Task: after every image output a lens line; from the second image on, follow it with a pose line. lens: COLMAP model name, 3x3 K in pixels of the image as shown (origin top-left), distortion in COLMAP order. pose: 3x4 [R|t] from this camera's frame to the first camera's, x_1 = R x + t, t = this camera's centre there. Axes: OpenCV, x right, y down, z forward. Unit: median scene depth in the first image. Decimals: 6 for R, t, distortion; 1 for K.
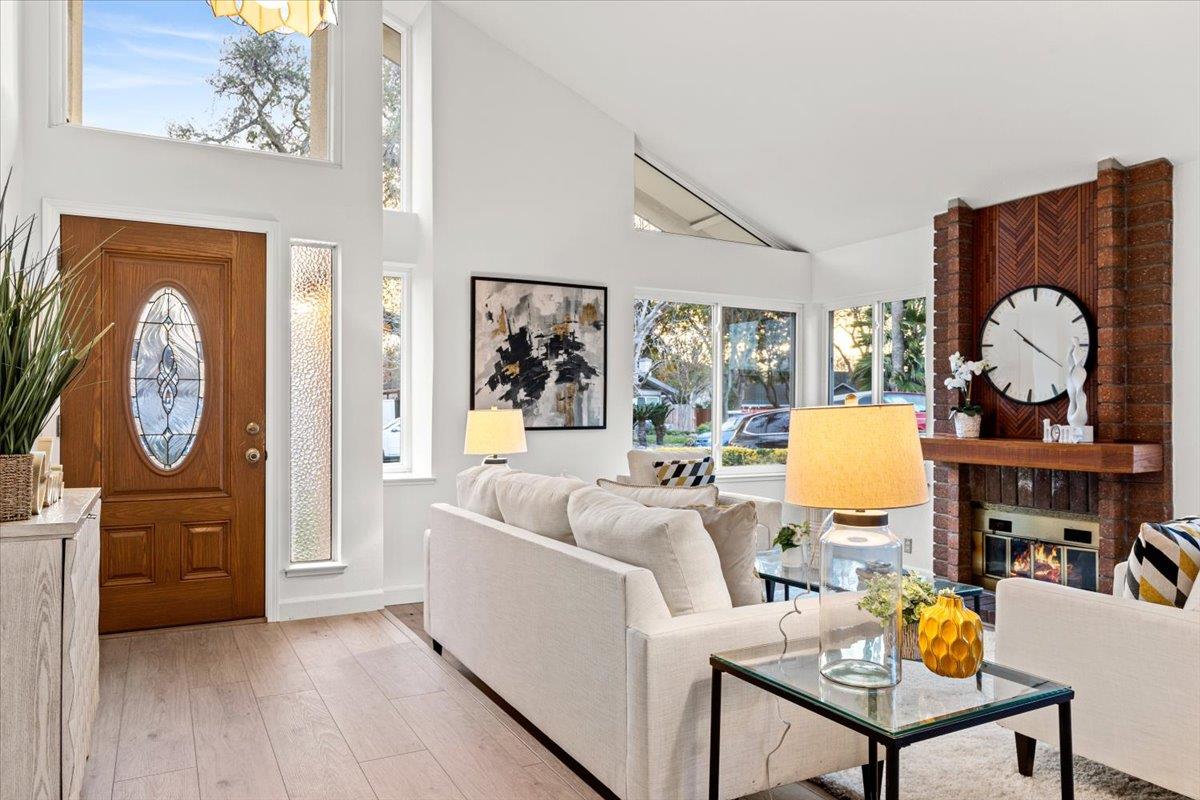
lens RADIAL K [[807.3, 0, 592.4], [0, 807.3, 412.0], [0, 0, 1]] dist [-0.000777, 0.001324]
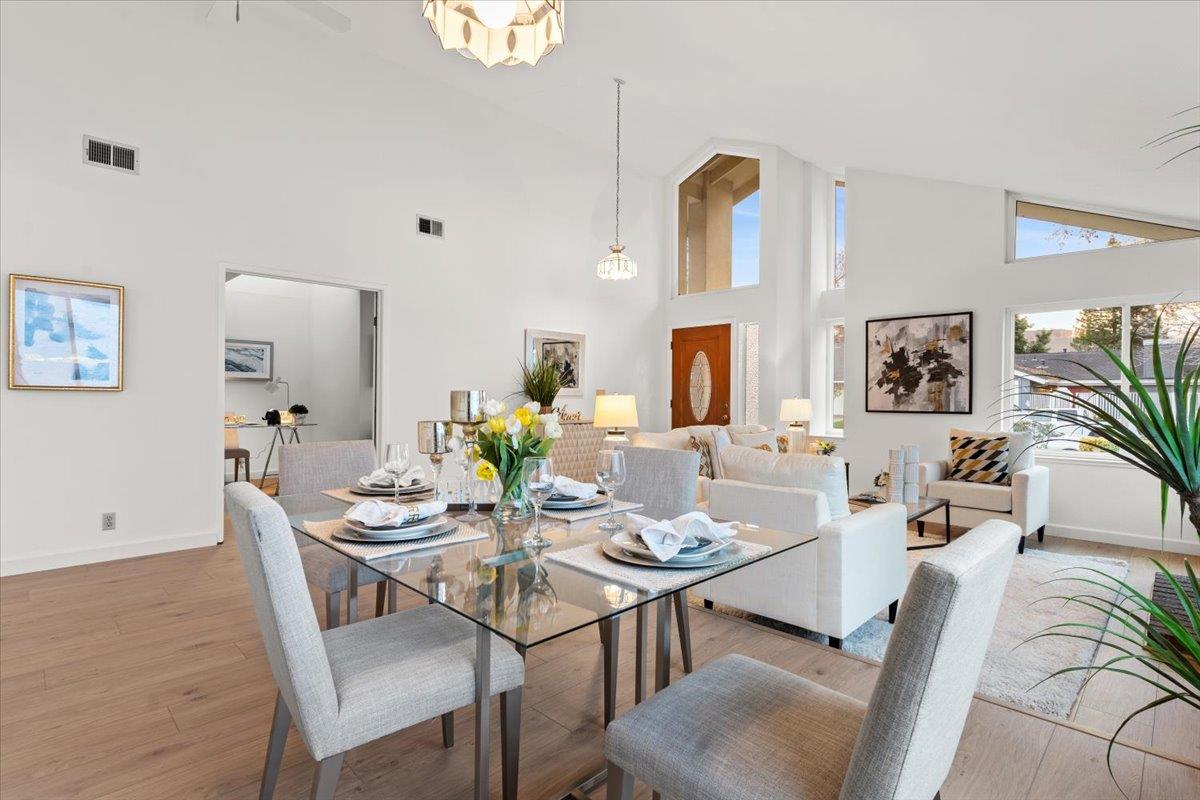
lens RADIAL K [[584.6, 0, 588.8], [0, 584.6, 389.3], [0, 0, 1]] dist [0.000105, 0.000288]
pose [[0.283254, -0.012342, -0.958965, 0.892128], [-0.011226, 0.999806, -0.016183, 0.002284], [0.958979, 0.015350, 0.283061, 0.098579]]
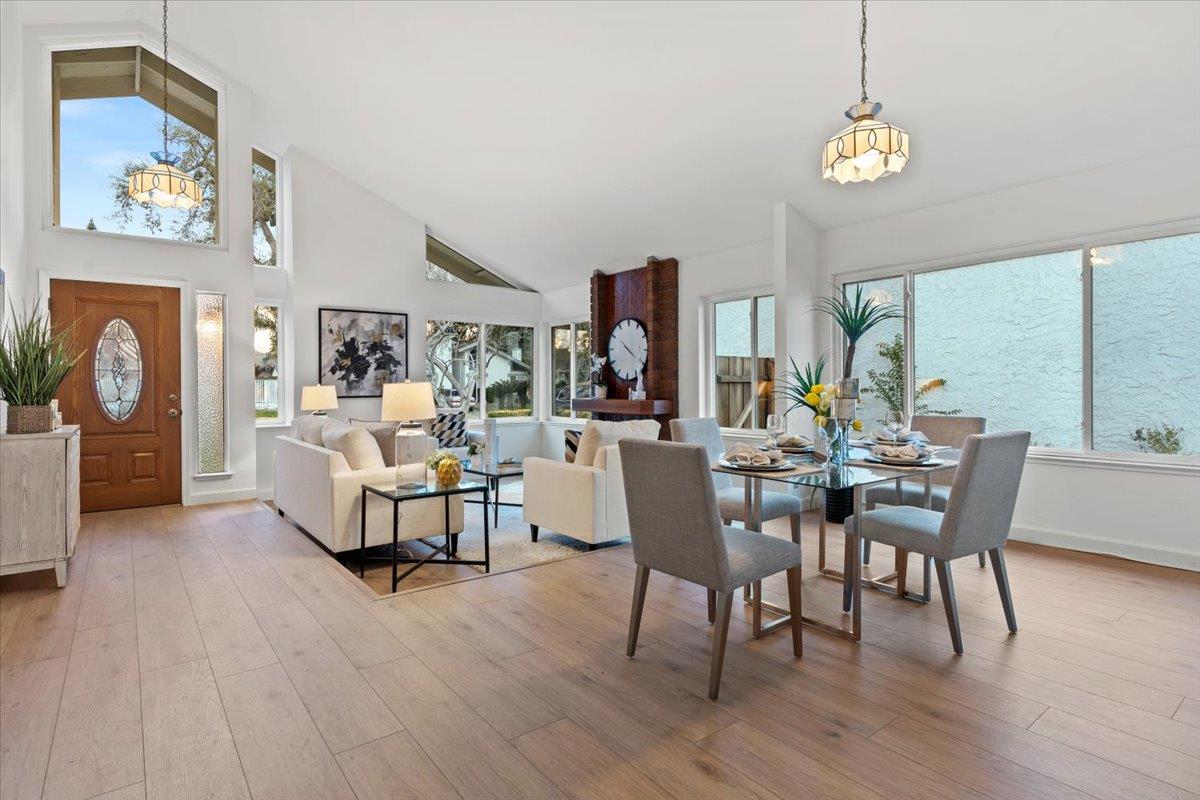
lens RADIAL K [[608.0, 0, 596.0], [0, 608.0, 387.5], [0, 0, 1]] dist [0.001172, 0.000264]
pose [[0.985664, -0.009559, 0.168451, 0.218584], [0.009362, 0.999954, 0.001965, 0.003207], [-0.168462, -0.000360, 0.985708, -0.383716]]
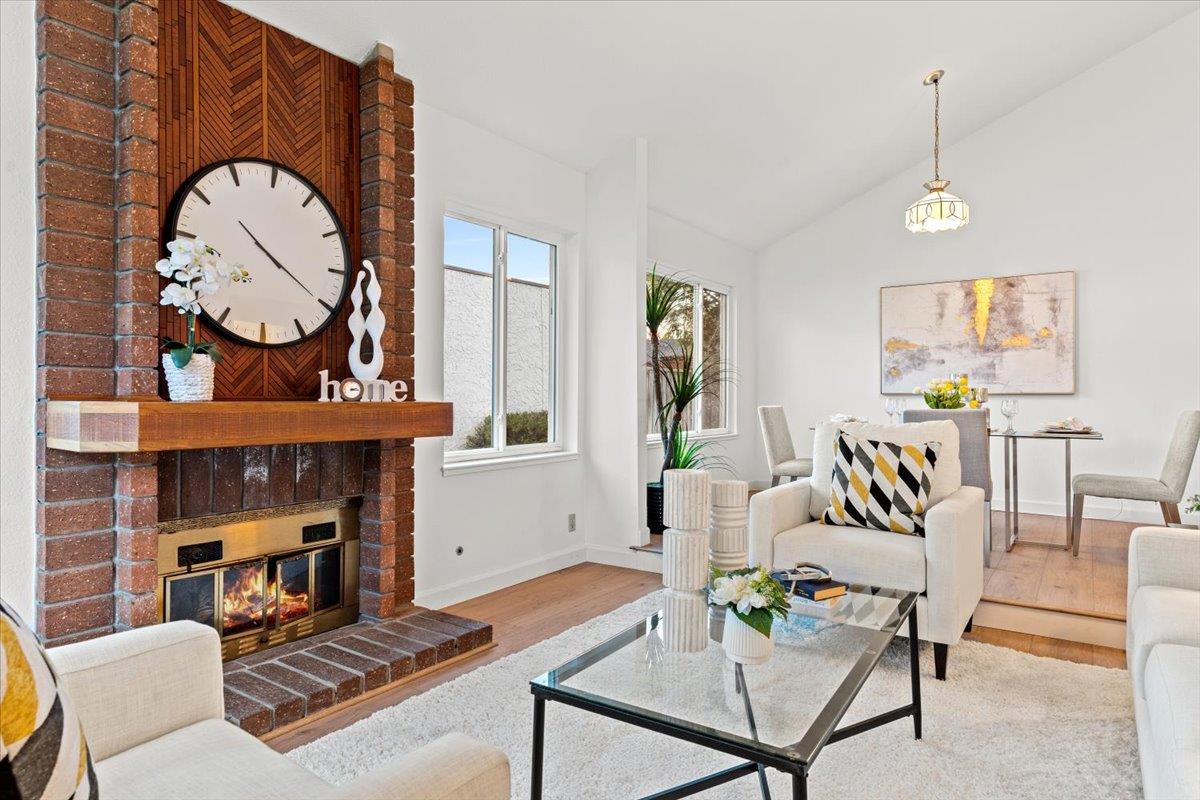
lens RADIAL K [[687.8, 0, 583.6], [0, 687.8, 401.8], [0, 0, 1]] dist [-0.000357, -0.001459]
pose [[-0.432679, -0.007820, 0.901514, -0.054614], [-0.000897, 0.999966, 0.008243, 0.028172], [-0.901548, 0.002758, -0.432671, 0.967512]]
